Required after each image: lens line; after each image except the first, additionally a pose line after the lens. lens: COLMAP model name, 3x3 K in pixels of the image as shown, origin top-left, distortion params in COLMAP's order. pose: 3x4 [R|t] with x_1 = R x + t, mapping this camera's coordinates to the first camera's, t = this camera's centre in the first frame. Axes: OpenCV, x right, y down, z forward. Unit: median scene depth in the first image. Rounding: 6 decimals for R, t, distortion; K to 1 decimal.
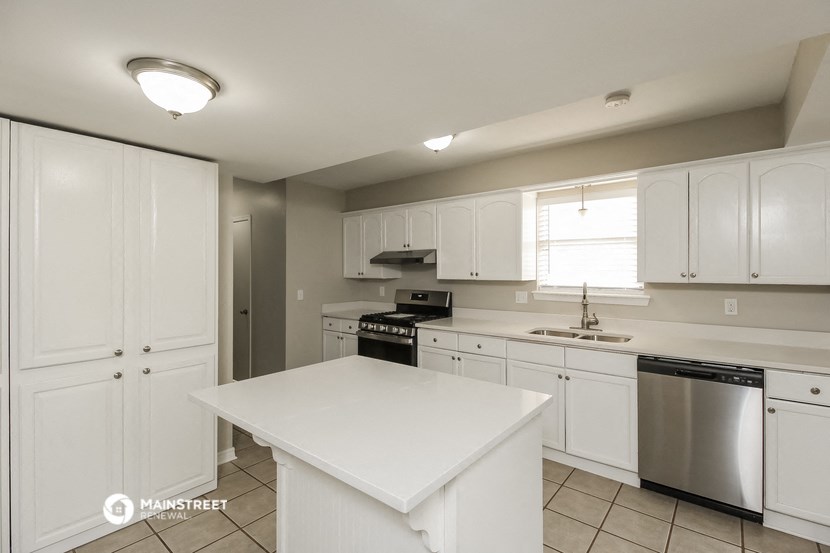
lens RADIAL K [[387.0, 0, 412.0], [0, 387.0, 270.9], [0, 0, 1]] dist [0.011999, -0.000963]
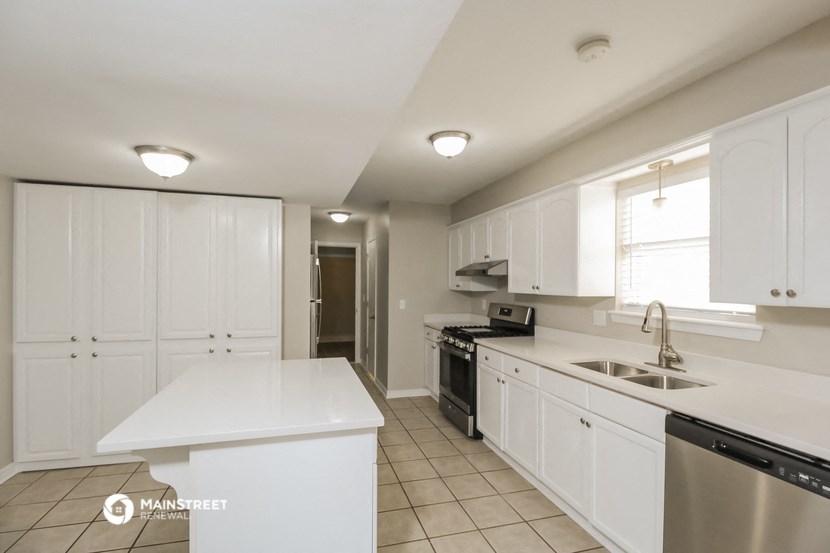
lens RADIAL K [[387.0, 0, 397.4], [0, 387.0, 287.1], [0, 0, 1]] dist [0.011999, -0.000963]
pose [[0.813529, 0.014478, -0.581344, 0.417734], [-0.008806, 0.999882, 0.012577, -0.001022], [0.581457, -0.005113, 0.813561, 0.122002]]
